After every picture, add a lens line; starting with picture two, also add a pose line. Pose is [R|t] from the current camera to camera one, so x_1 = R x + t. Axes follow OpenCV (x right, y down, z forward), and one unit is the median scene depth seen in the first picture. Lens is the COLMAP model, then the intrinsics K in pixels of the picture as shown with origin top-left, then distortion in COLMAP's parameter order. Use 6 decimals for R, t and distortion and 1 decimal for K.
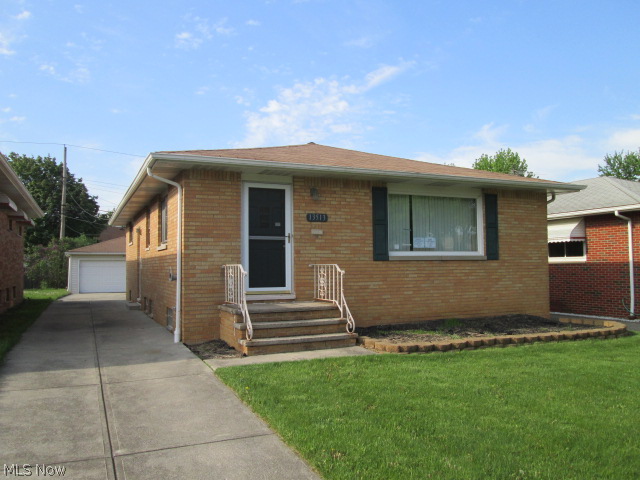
lens RADIAL K [[535.7, 0, 320.0], [0, 535.7, 240.0], [0, 0, 1]] dist [-0.039139, -0.004551]
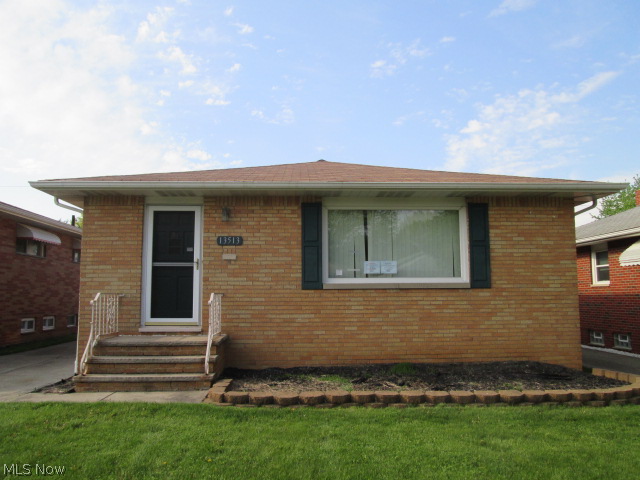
lens RADIAL K [[535.7, 0, 320.0], [0, 535.7, 240.0], [0, 0, 1]] dist [-0.039139, -0.004551]
pose [[0.924410, -0.033372, -0.379938, 0.458581], [0.014199, 0.998485, -0.053155, 0.006349], [0.381136, 0.043743, 0.923484, 0.226452]]
